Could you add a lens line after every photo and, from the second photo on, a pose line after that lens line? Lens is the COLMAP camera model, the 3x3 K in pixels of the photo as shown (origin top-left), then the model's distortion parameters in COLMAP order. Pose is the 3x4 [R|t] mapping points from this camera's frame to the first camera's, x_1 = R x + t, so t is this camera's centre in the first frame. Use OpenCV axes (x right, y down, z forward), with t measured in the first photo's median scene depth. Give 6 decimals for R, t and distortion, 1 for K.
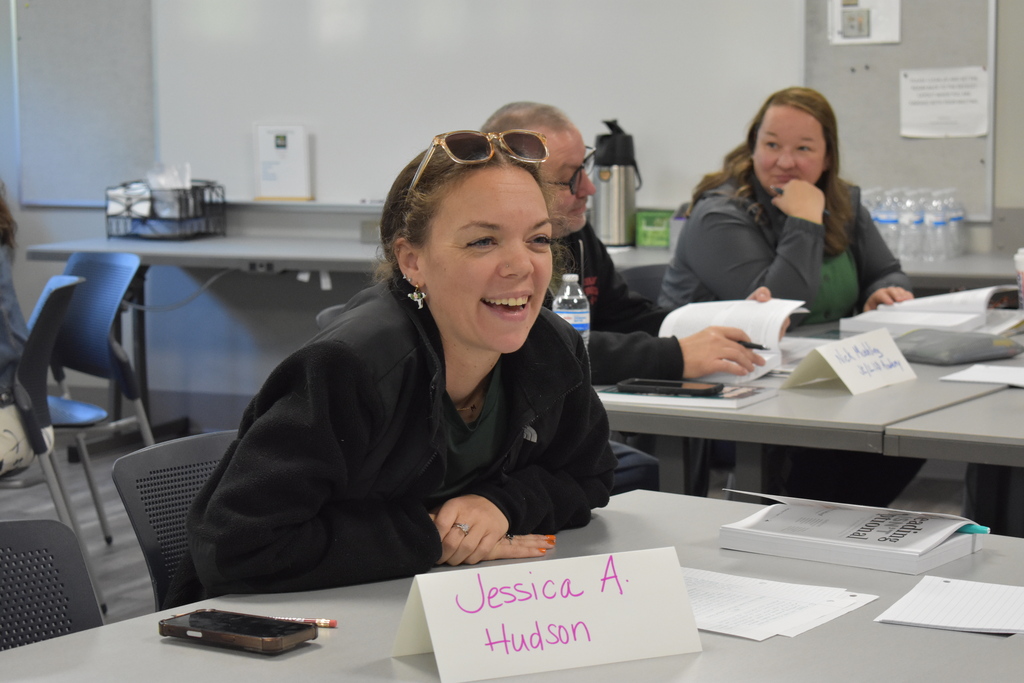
lens RADIAL K [[2314.2, 0, 512.0], [0, 2314.2, 341.5], [0, 0, 1]] dist [0.044307, 0.279726]
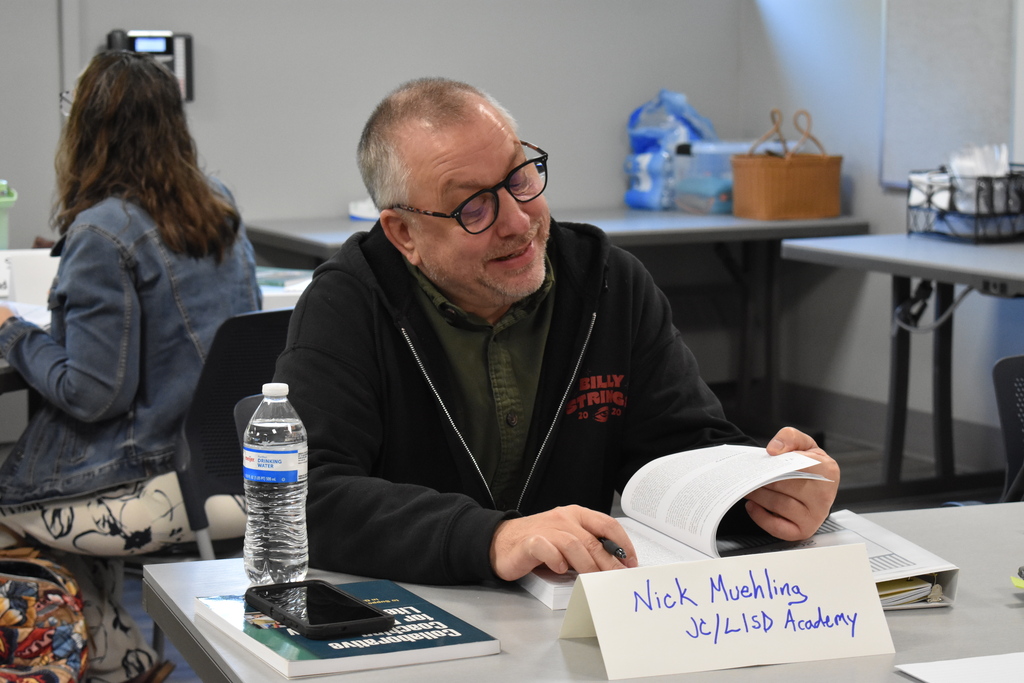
lens RADIAL K [[2314.2, 0, 512.0], [0, 2314.2, 341.5], [0, 0, 1]] dist [0.044307, 0.279726]
pose [[0.788035, 0.091138, -0.608848, 0.208526], [-0.079517, 0.995765, 0.046137, -0.034241], [0.610474, 0.012057, 0.791944, 0.290145]]
